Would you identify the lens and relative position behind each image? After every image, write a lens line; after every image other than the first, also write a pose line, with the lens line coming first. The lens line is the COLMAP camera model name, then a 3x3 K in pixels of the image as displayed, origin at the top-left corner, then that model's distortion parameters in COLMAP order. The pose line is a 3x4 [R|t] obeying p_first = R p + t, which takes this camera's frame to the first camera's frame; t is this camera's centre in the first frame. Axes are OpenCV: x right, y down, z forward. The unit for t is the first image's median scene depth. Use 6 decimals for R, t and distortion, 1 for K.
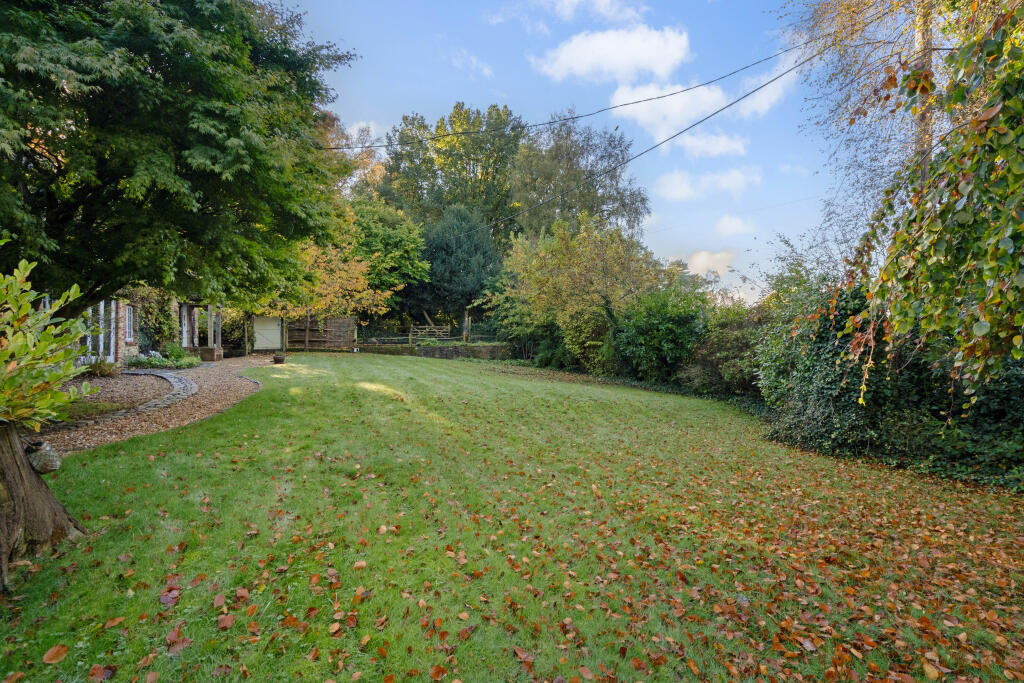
lens RADIAL K [[468.5, 0, 512.0], [0, 468.5, 341.5], [0, 0, 1]] dist [-0.002825, -0.000089]
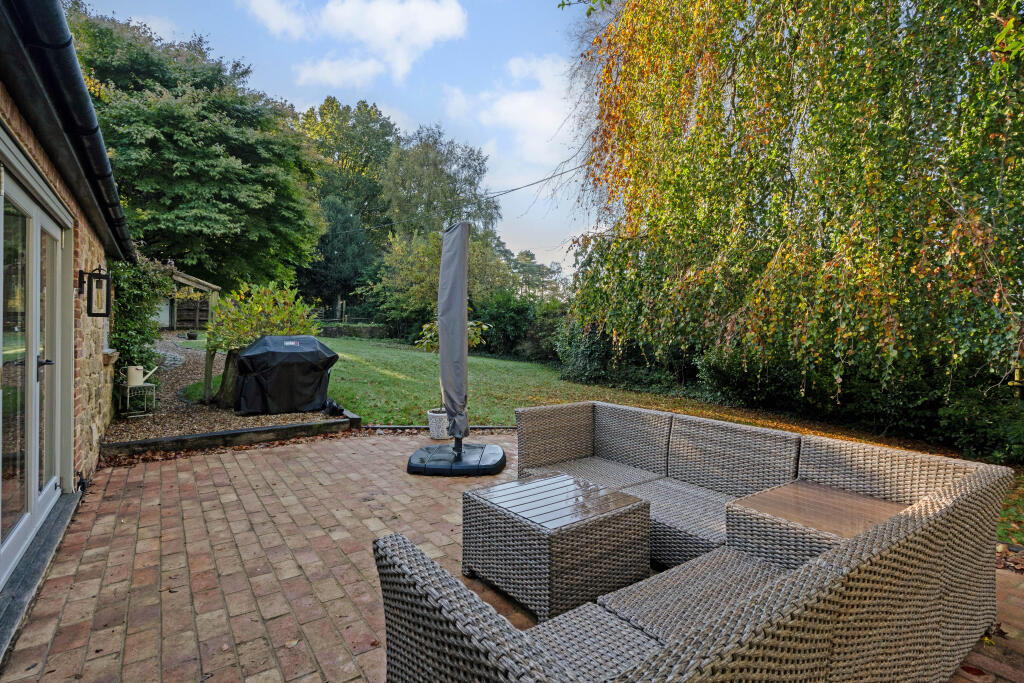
lens RADIAL K [[468.5, 0, 512.0], [0, 468.5, 341.5], [0, 0, 1]] dist [-0.002825, -0.000089]
pose [[0.952638, 0.002325, 0.304098, -0.059847], [-0.013918, 0.999256, 0.035961, -0.000960], [-0.303788, -0.038490, 0.951962, -0.219539]]
